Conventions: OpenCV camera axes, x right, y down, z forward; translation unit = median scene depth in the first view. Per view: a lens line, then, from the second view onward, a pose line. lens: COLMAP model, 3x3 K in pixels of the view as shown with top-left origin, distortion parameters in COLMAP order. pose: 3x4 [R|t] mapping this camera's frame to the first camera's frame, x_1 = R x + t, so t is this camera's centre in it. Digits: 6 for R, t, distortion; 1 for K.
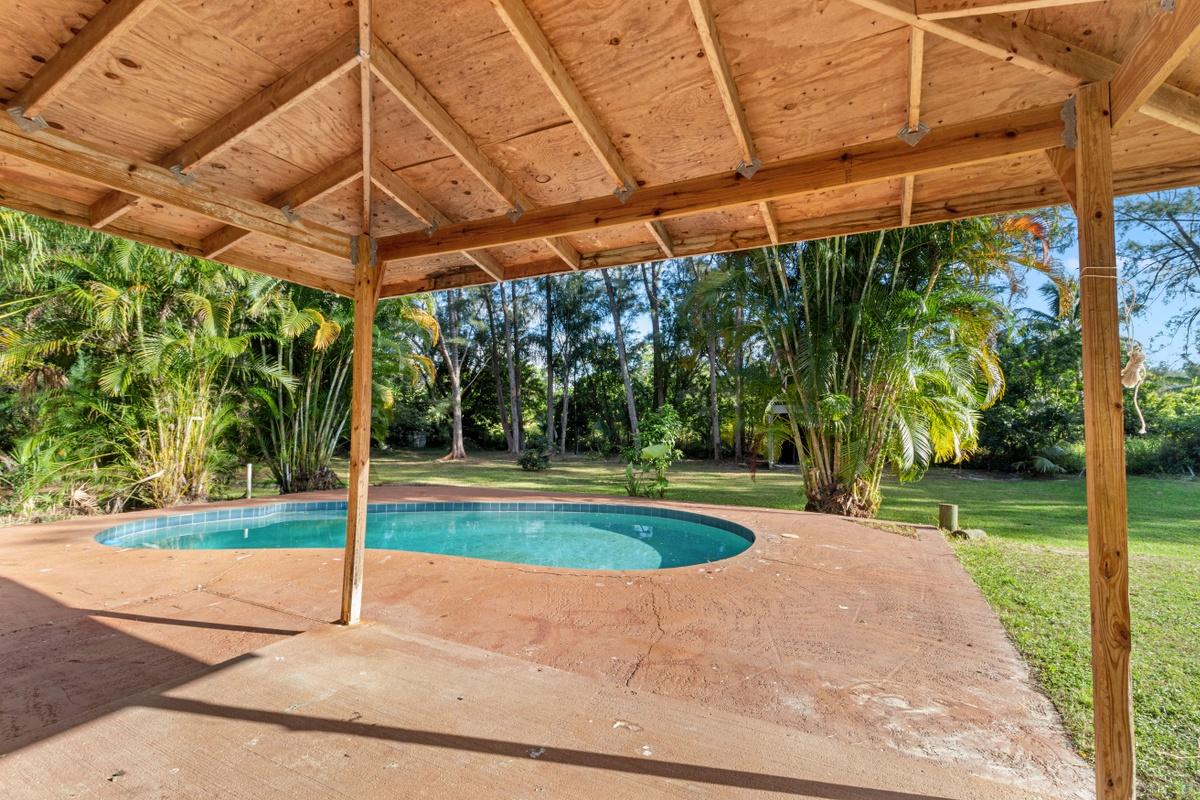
lens RADIAL K [[550.9, 0, 597.6], [0, 550.9, 394.9], [0, 0, 1]] dist [-0.000706, -0.000830]
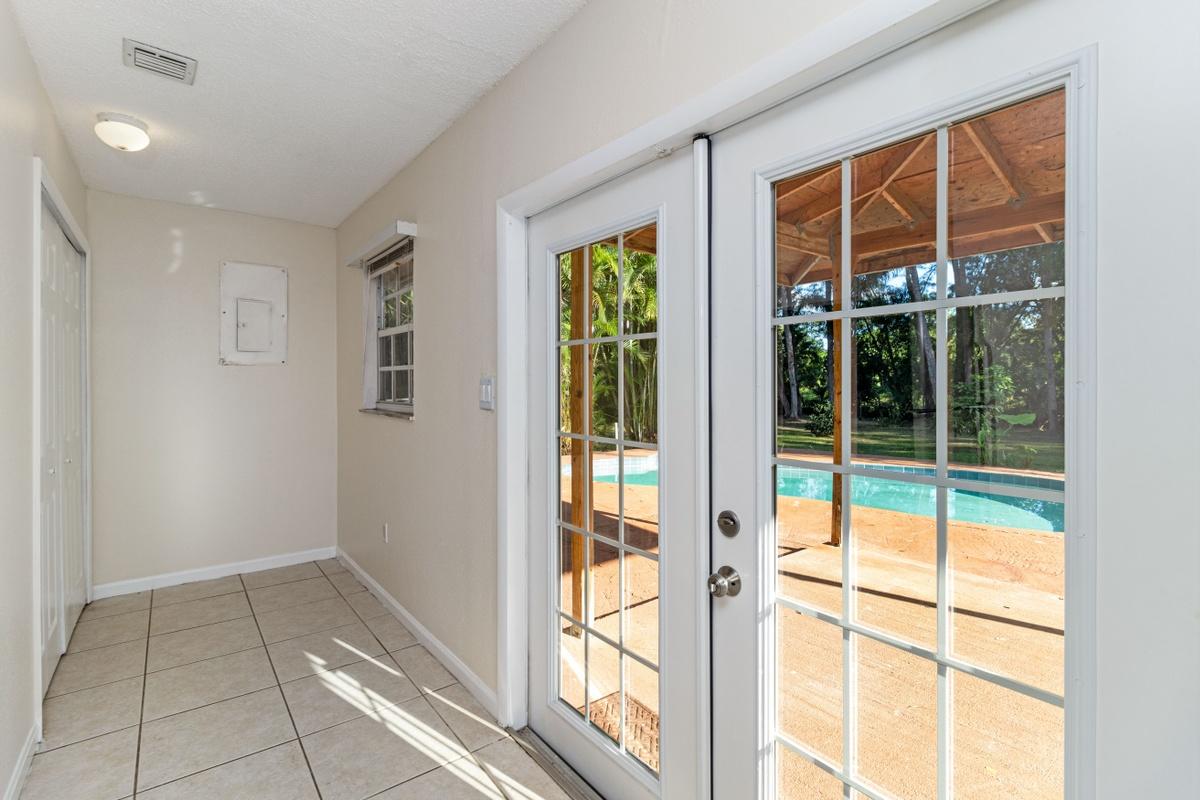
lens RADIAL K [[550.9, 0, 599.3], [0, 550.9, 395.7], [0, 0, 1]] dist [-0.000706, -0.000830]
pose [[0.901877, -0.001766, -0.431989, -0.390269], [0.028793, 0.998014, 0.056032, -0.019150], [0.431032, -0.062973, 0.900136, -0.360585]]
